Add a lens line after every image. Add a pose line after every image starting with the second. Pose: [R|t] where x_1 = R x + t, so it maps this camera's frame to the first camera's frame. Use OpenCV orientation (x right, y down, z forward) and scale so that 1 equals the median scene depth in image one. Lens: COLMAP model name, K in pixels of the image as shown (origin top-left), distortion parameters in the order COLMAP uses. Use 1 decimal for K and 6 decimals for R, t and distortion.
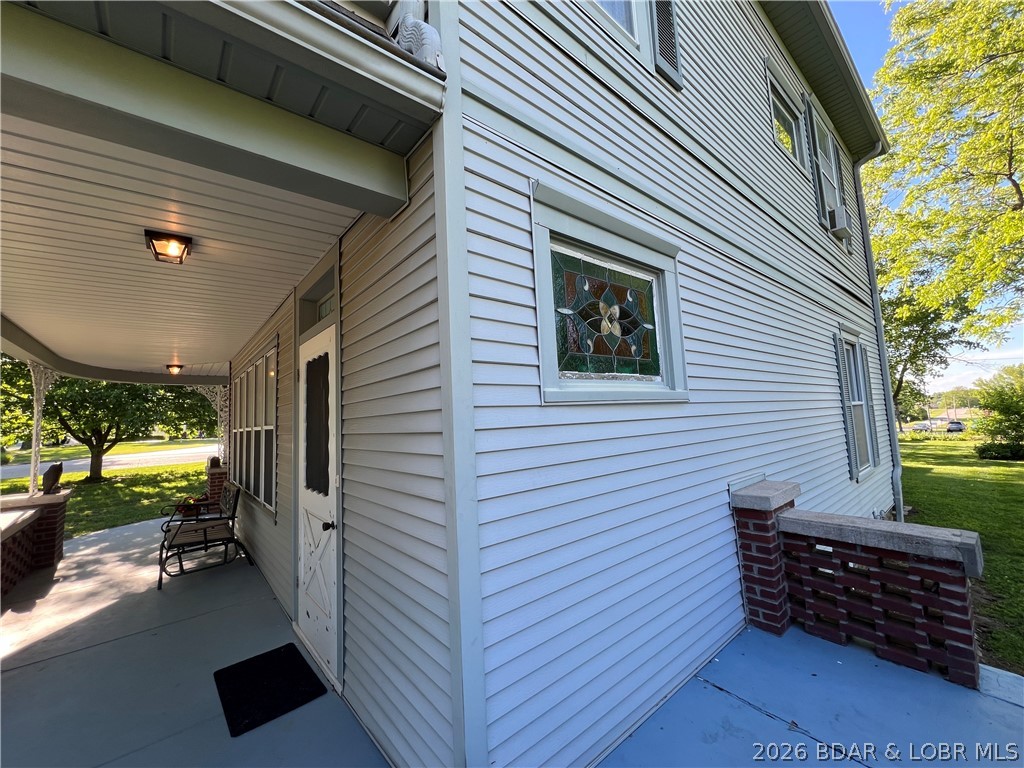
lens RADIAL K [[409.1, 0, 512.0], [0, 409.1, 384.0], [0, 0, 1]] dist [-0.001910, -0.000040]
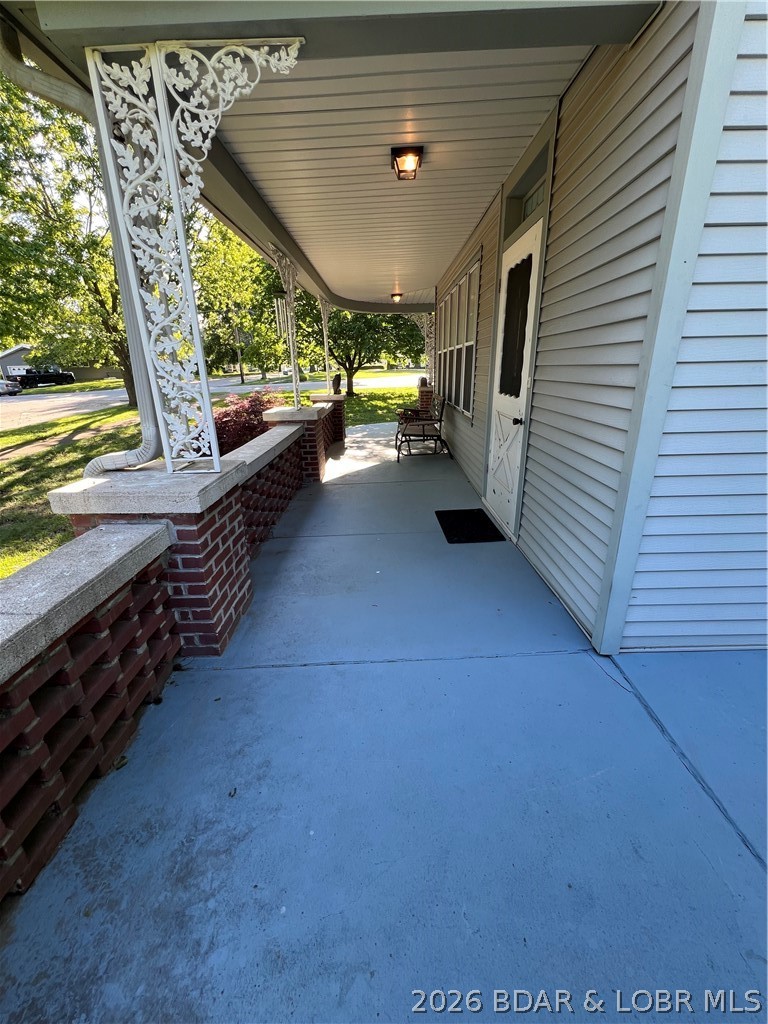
lens RADIAL K [[409.1, 0, 384.0], [0, 409.1, 512.0], [0, 0, 1]] dist [-0.001910, -0.000040]
pose [[0.764994, 0.242322, -0.596711, 0.025519], [0.043471, 0.904975, 0.423238, 0.052477], [0.642569, -0.349714, 0.681766, -0.133958]]
